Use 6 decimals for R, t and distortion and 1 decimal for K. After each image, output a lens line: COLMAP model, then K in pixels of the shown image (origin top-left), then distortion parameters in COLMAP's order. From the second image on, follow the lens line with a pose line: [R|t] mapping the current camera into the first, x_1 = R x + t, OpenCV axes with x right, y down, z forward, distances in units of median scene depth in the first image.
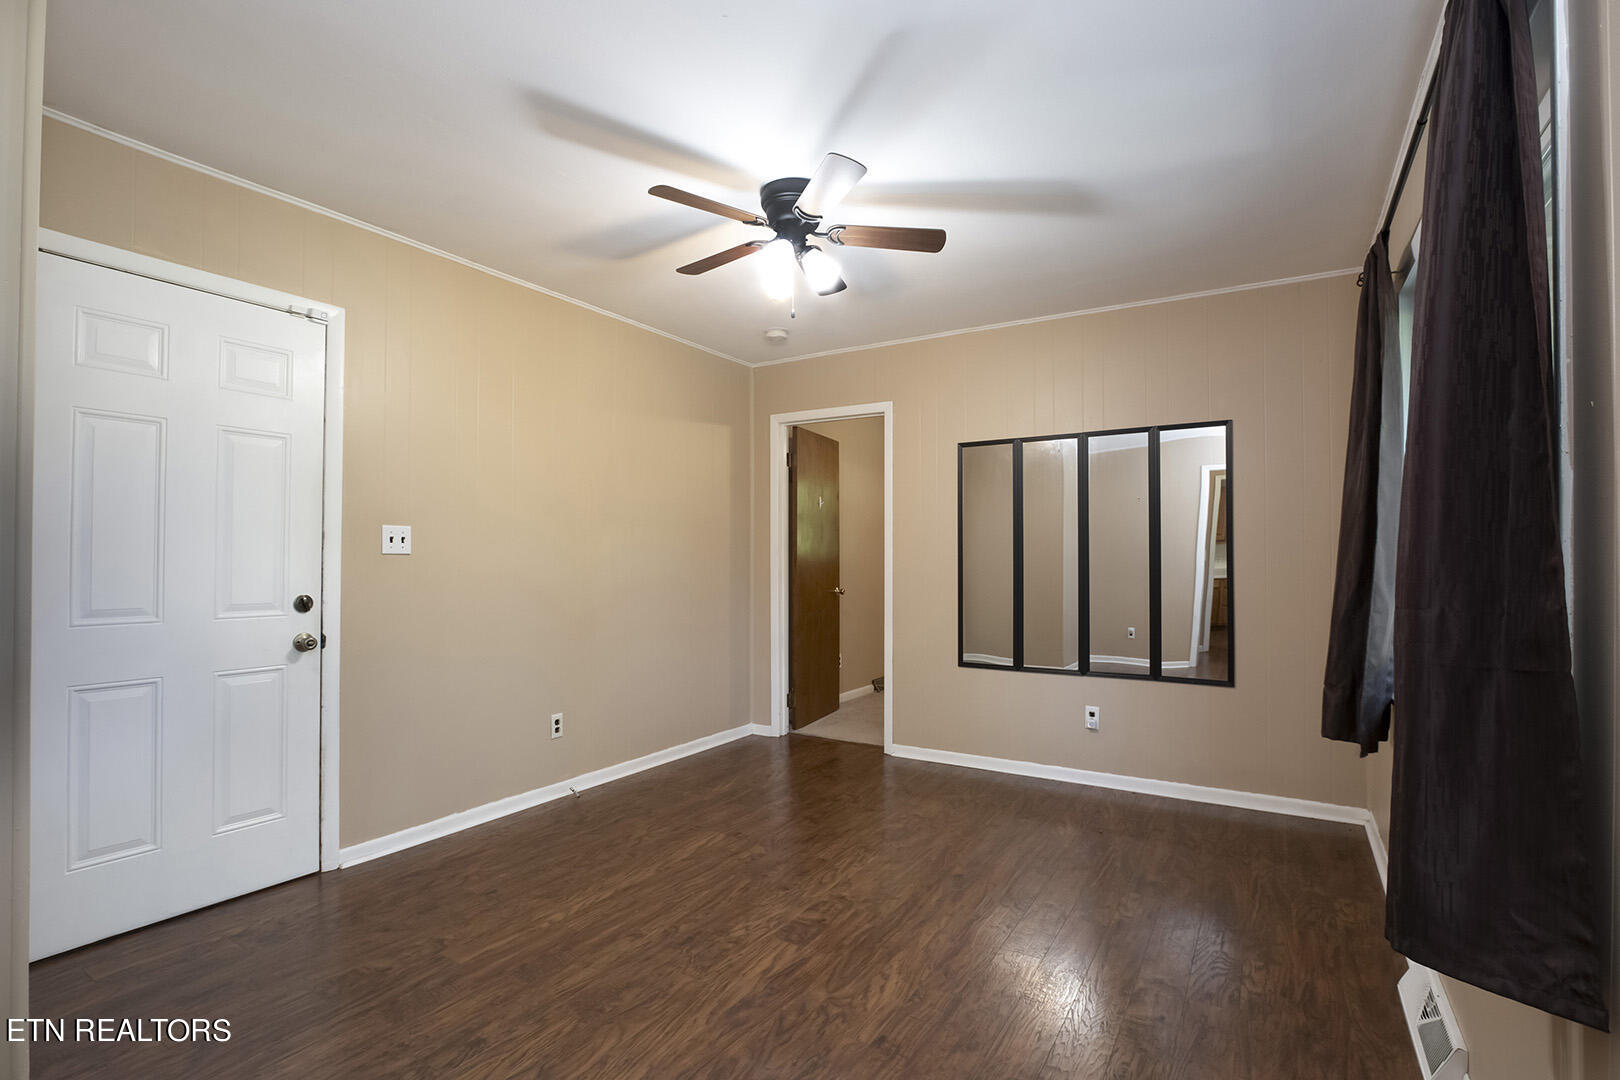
lens RADIAL K [[765.2, 0, 815.6], [0, 765.2, 548.7], [0, 0, 1]] dist [-0.020315, -0.000425]
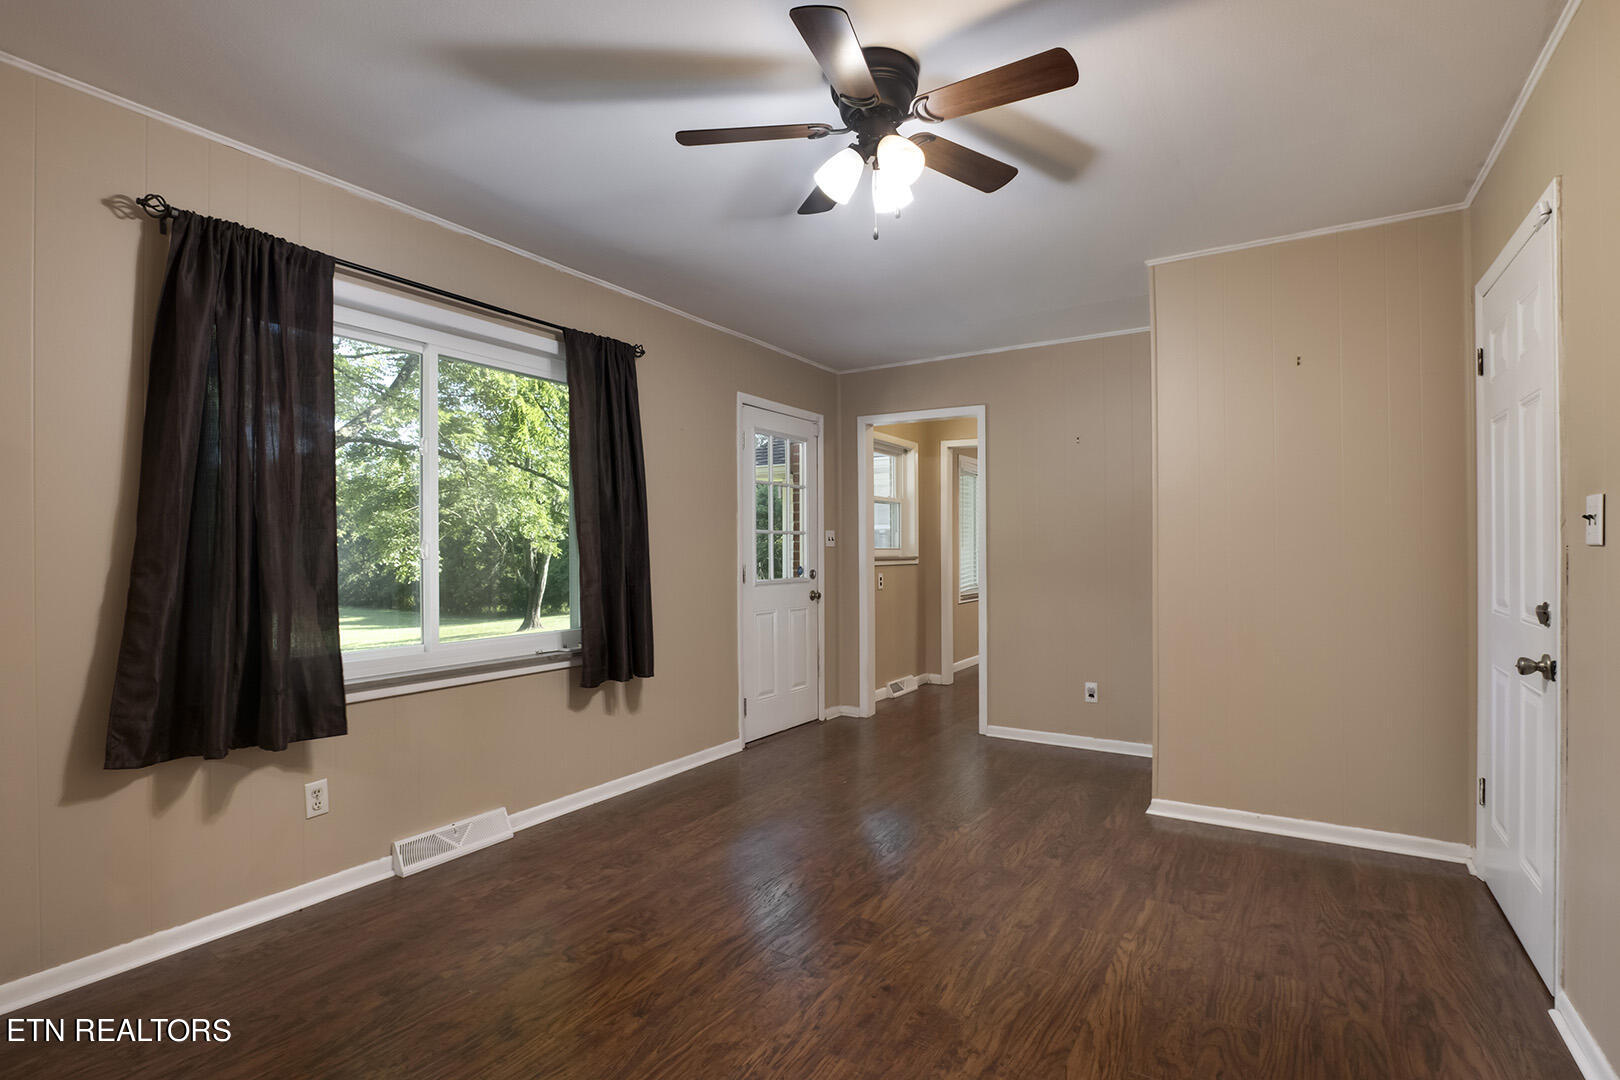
lens RADIAL K [[756.8, 0, 810.6], [0, 756.8, 551.8], [0, 0, 1]] dist [-0.019535, 0.001339]
pose [[-0.999749, 0.000274, 0.022421, 0.021893], [0.000052, 0.999951, -0.009931, 0.022467], [-0.022423, -0.009928, -0.999699, 2.006618]]
